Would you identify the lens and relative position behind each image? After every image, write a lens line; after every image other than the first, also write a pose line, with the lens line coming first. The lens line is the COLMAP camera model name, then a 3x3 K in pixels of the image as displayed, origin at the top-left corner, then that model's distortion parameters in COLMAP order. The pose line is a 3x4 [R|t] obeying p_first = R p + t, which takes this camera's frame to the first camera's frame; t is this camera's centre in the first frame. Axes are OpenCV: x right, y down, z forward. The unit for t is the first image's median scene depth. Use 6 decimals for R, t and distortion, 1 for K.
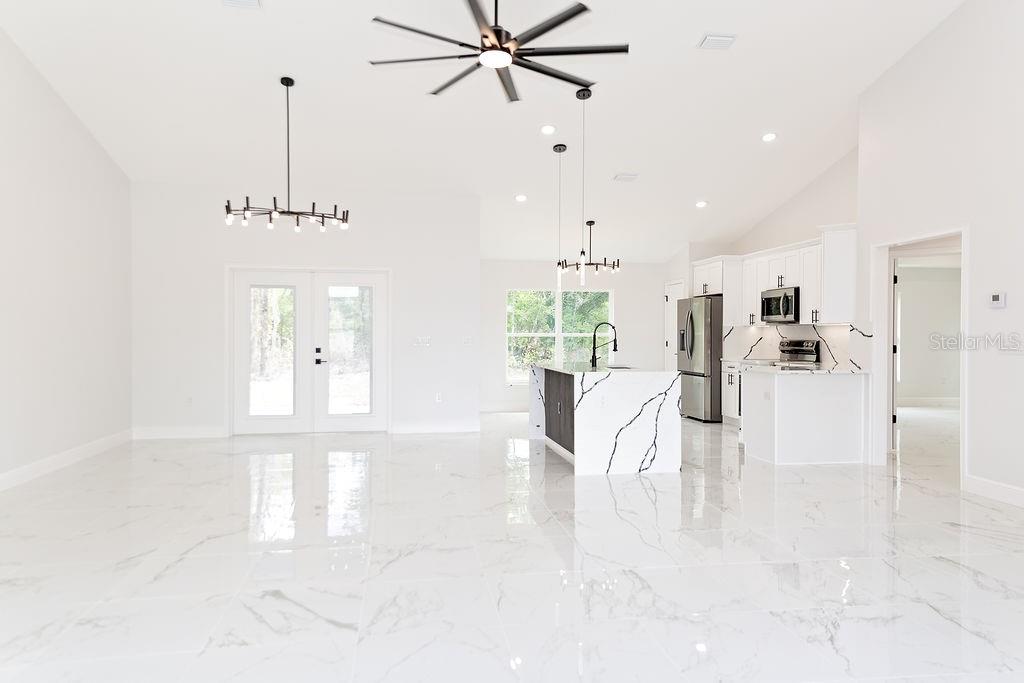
lens RADIAL K [[684.3, 0, 512.0], [0, 684.3, 341.5], [0, 0, 1]] dist [0.048221, 0.000829]
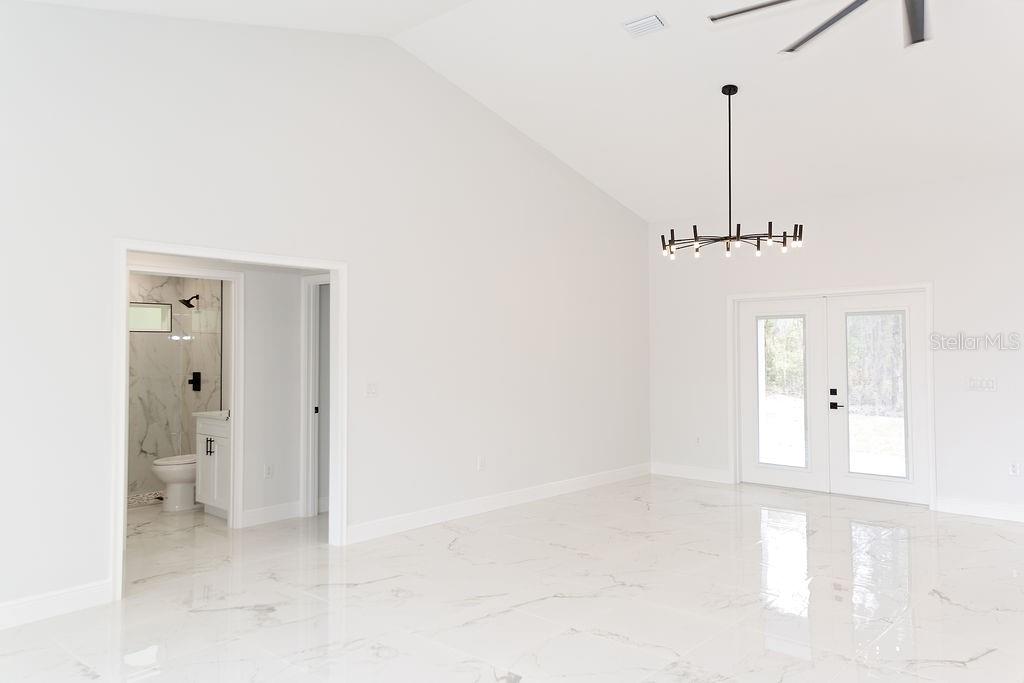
lens RADIAL K [[728.6, 0, 512.0], [0, 728.6, 341.5], [0, 0, 1]] dist [0.062434, 0.001876]
pose [[0.620222, -0.021700, -0.784126, 0.179181], [-0.001077, 0.999593, -0.028514, -0.022747], [0.784426, 0.018529, 0.619946, 0.161164]]
